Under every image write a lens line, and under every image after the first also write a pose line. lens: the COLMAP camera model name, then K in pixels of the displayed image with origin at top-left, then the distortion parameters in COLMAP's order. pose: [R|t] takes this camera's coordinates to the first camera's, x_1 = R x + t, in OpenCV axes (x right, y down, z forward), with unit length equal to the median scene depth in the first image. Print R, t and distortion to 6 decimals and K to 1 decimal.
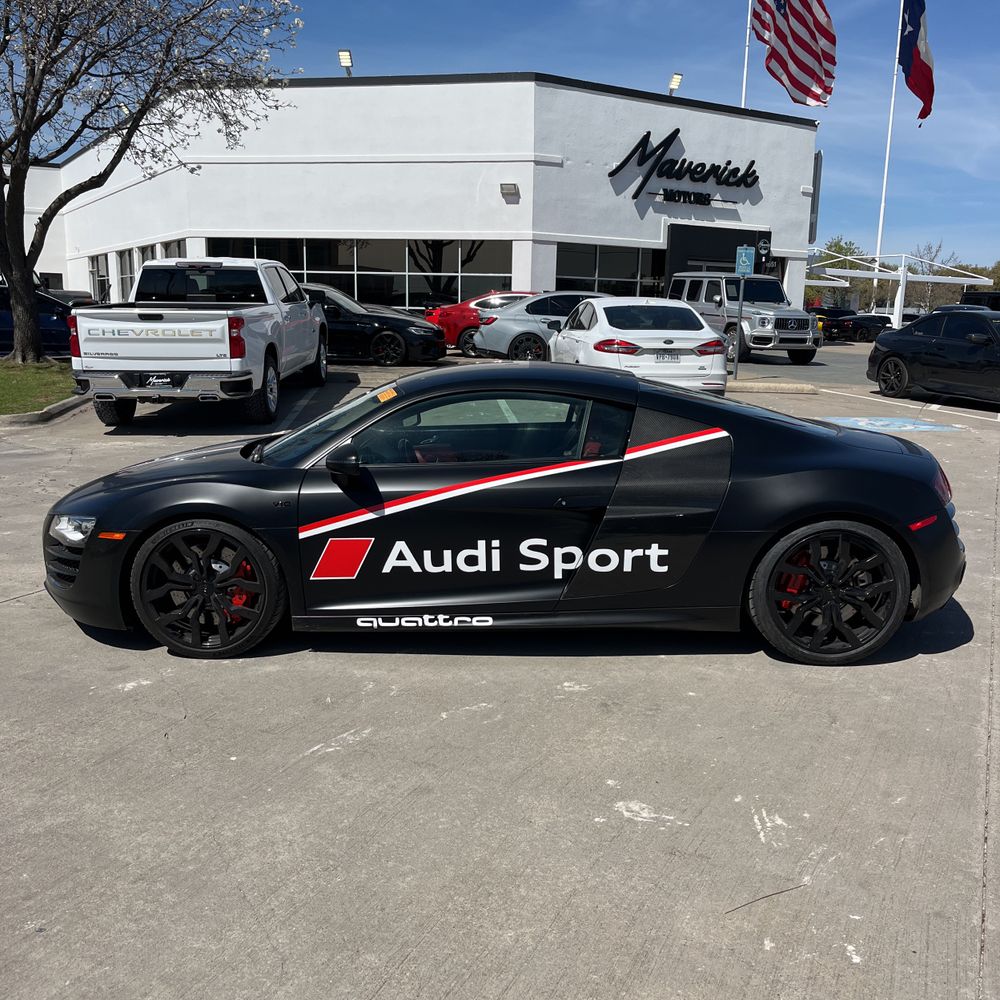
lens RADIAL K [[989.0, 0, 523.3], [0, 989.0, 503.0], [0, 0, 1]] dist [0.101987, -0.289550]
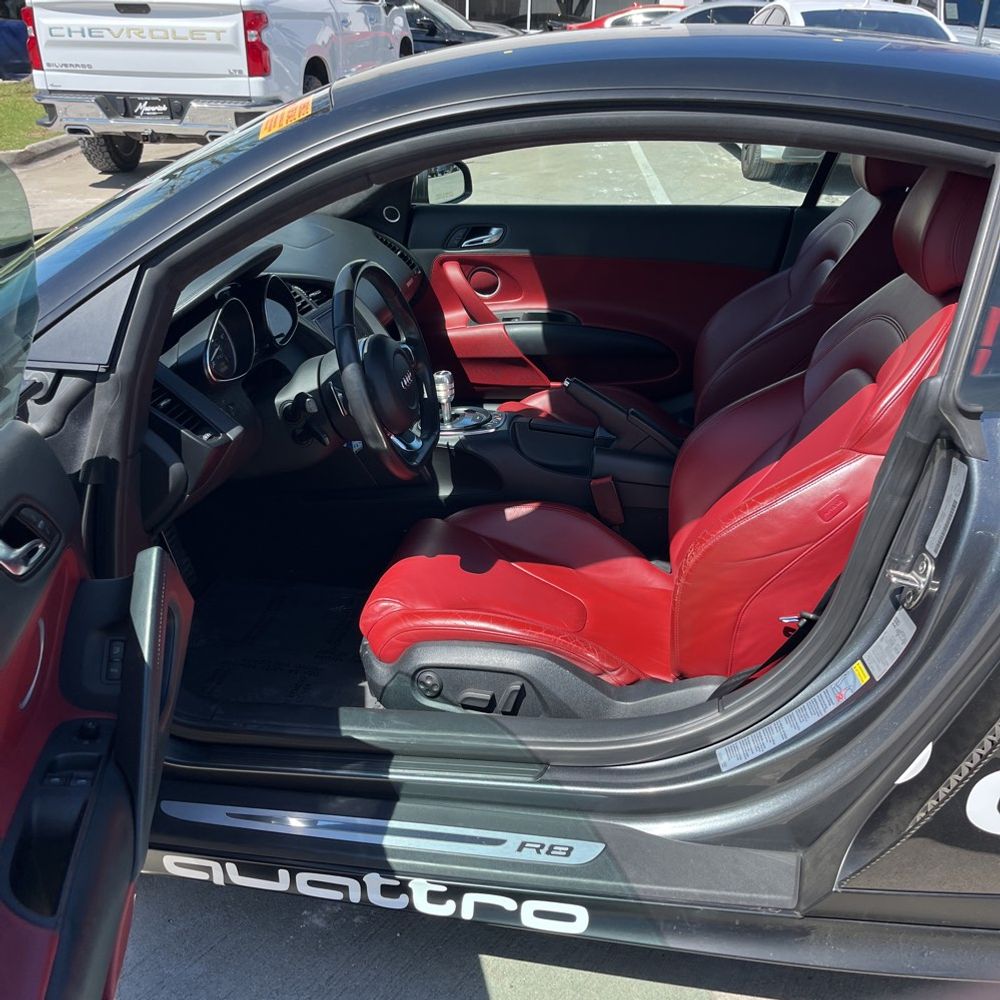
lens RADIAL K [[1005.2, 0, 517.4], [0, 1005.2, 515.8], [0, 0, 1]] dist [0.056256, -0.083777]
pose [[0.991049, 0.070865, -0.113141, -0.010253], [-0.041927, 0.969821, 0.240185, -0.027773], [0.126747, -0.233291, 0.964111, 0.284196]]
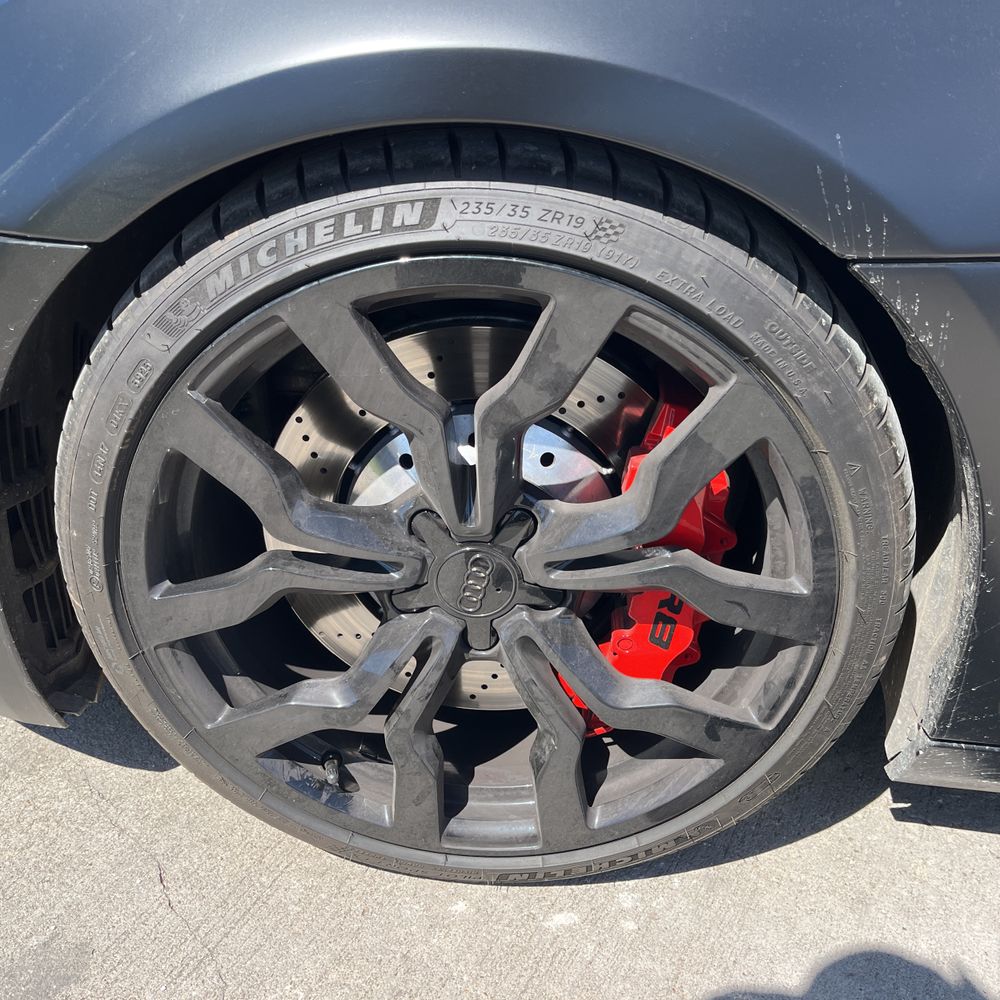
lens RADIAL K [[1003.8, 0, 500.2], [0, 1003.8, 501.5], [0, 0, 1]] dist [0.038680, -0.044780]
pose [[0.998246, 0.049260, -0.032847, -0.120845], [-0.035373, 0.941085, 0.336314, 0.004385], [0.047479, -0.334562, 0.941177, 0.326708]]
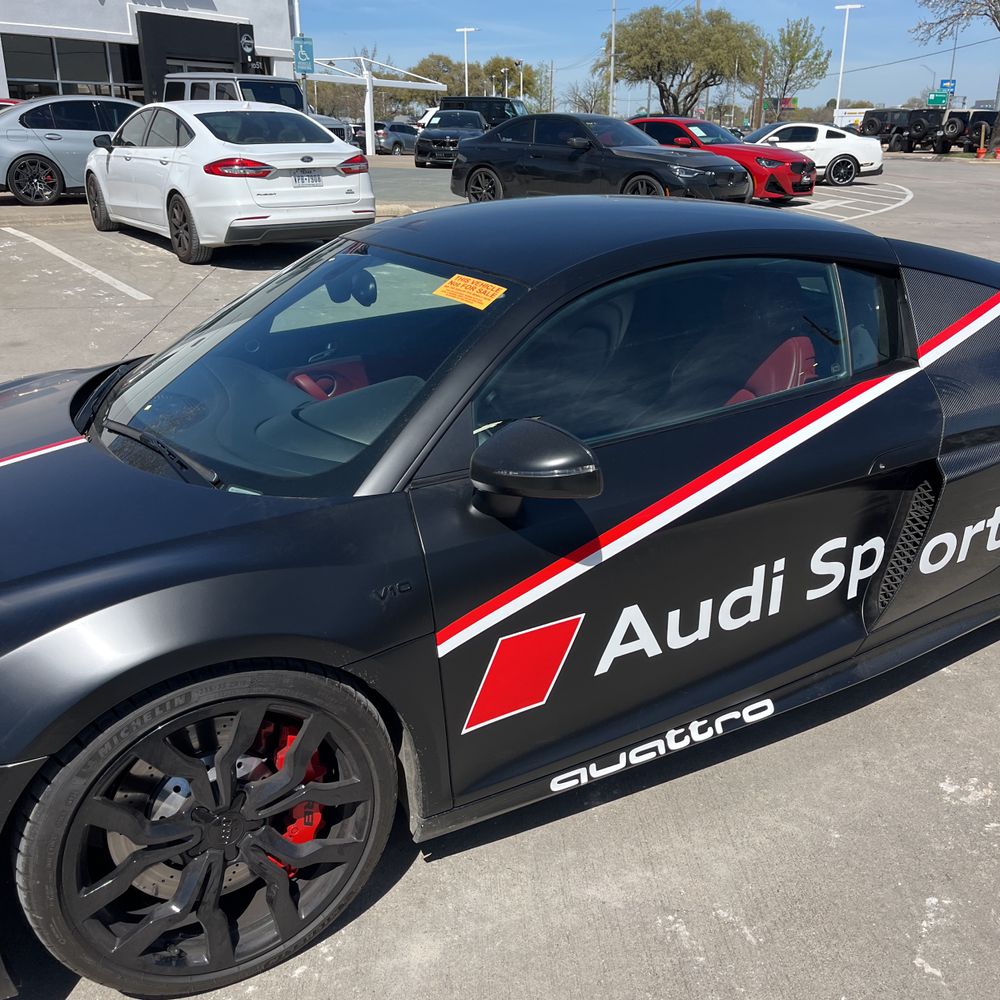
lens RADIAL K [[1003.8, 0, 500.2], [0, 1003.8, 501.5], [0, 0, 1]] dist [0.038680, -0.044780]
pose [[0.869198, -0.196135, 0.453900, -0.148821], [0.117389, 0.973573, 0.195898, -0.042966], [-0.480328, -0.116991, 0.869252, 0.238004]]
